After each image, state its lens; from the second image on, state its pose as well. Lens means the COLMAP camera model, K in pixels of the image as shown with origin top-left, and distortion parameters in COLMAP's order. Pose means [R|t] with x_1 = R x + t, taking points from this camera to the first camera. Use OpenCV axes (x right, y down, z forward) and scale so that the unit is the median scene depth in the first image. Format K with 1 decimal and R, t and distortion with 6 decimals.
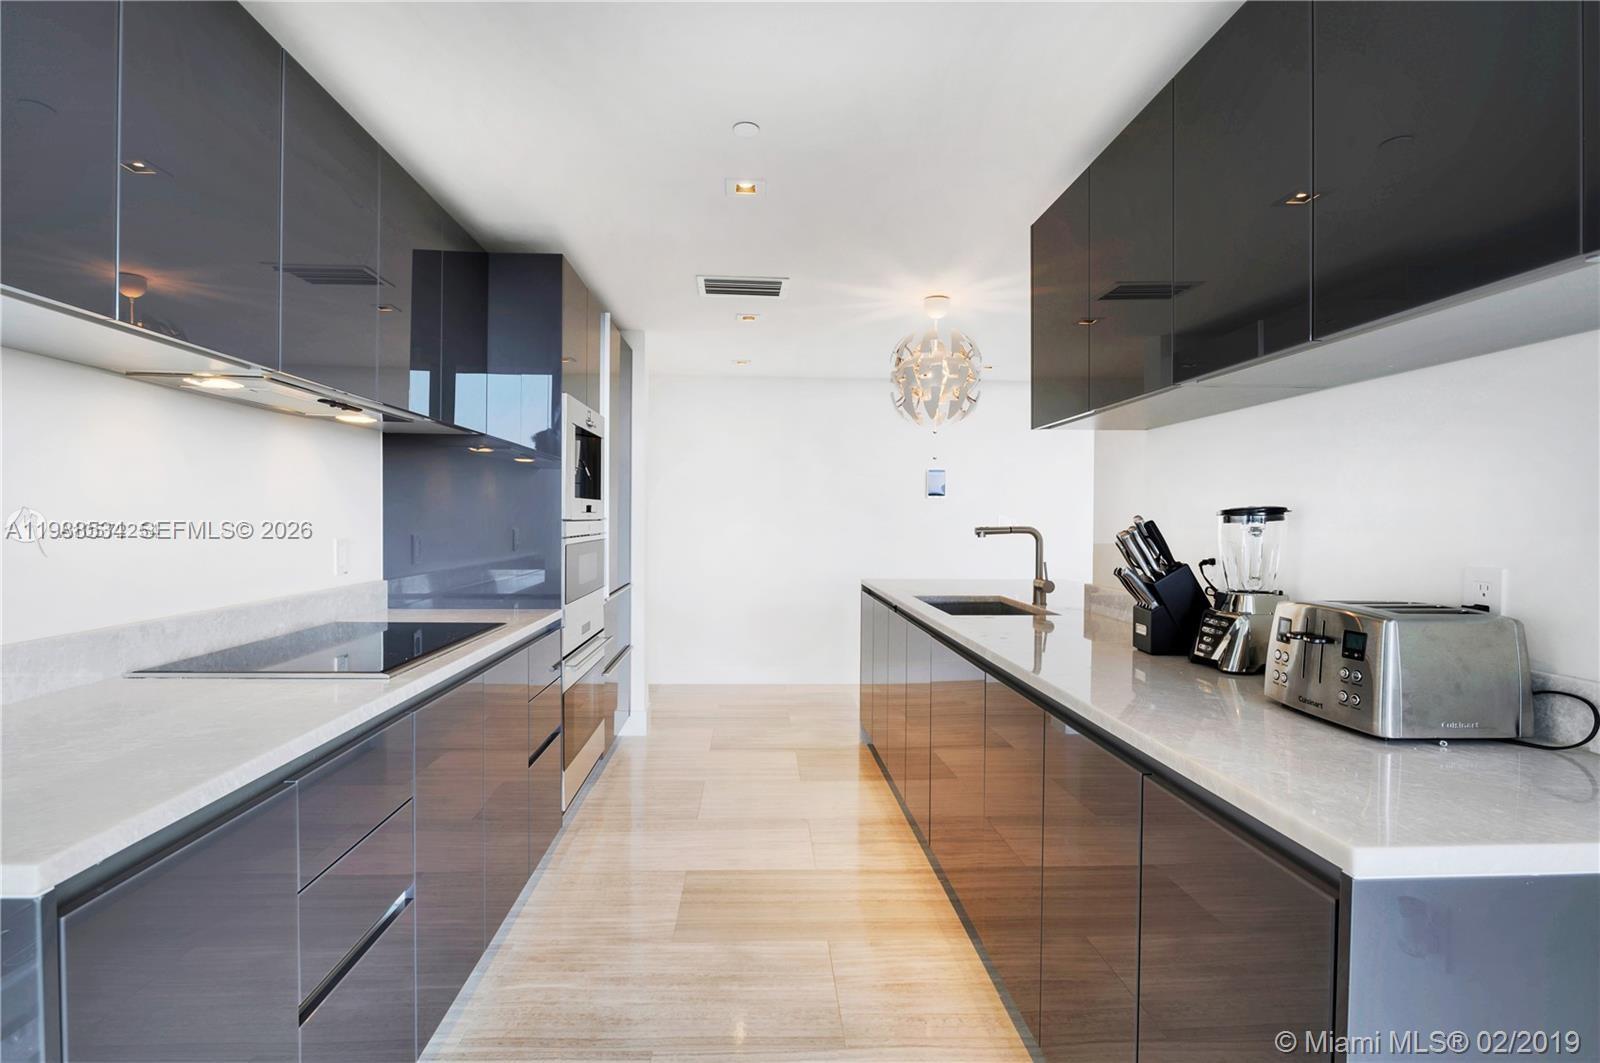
lens RADIAL K [[764.9, 0, 791.8], [0, 764.9, 531.0], [0, 0, 1]] dist [-0.012168, 0.001155]
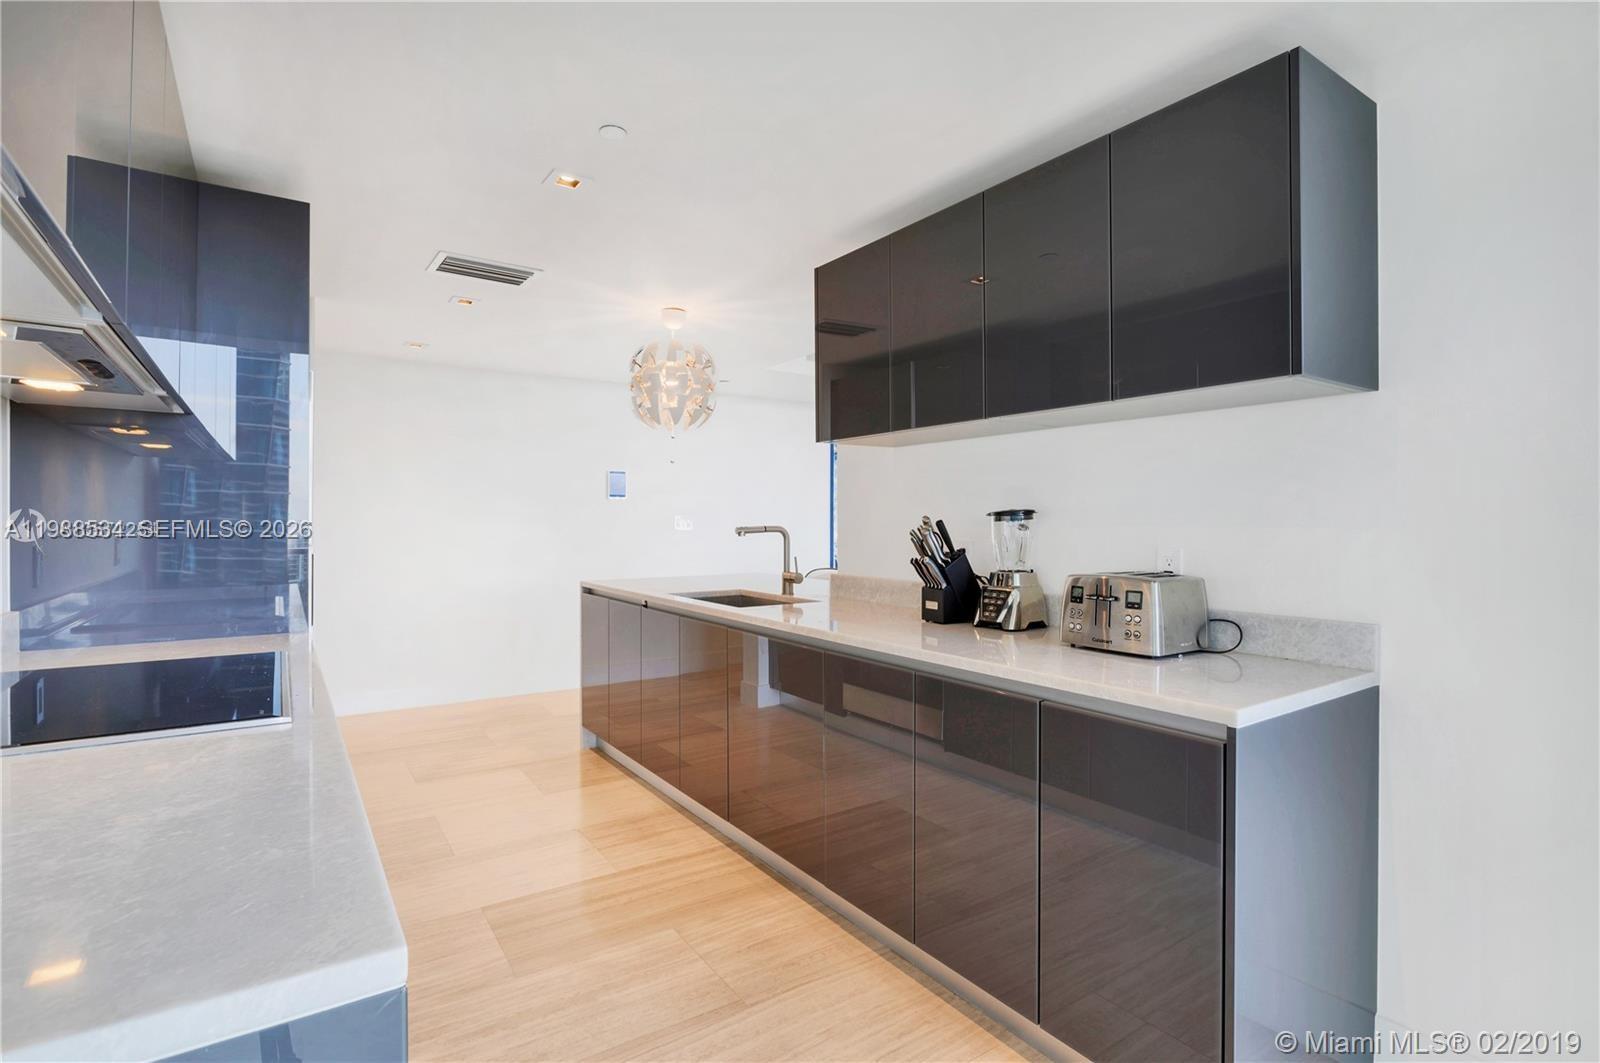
lens RADIAL K [[773.5, 0, 796.6], [0, 773.5, 522.2], [0, 0, 1]] dist [-0.016906, 0.000665]
pose [[0.845838, -0.008398, 0.533374, -0.366661], [0.014506, 0.999868, -0.007260, -0.003338], [-0.533242, 0.013878, 0.845849, 0.020567]]
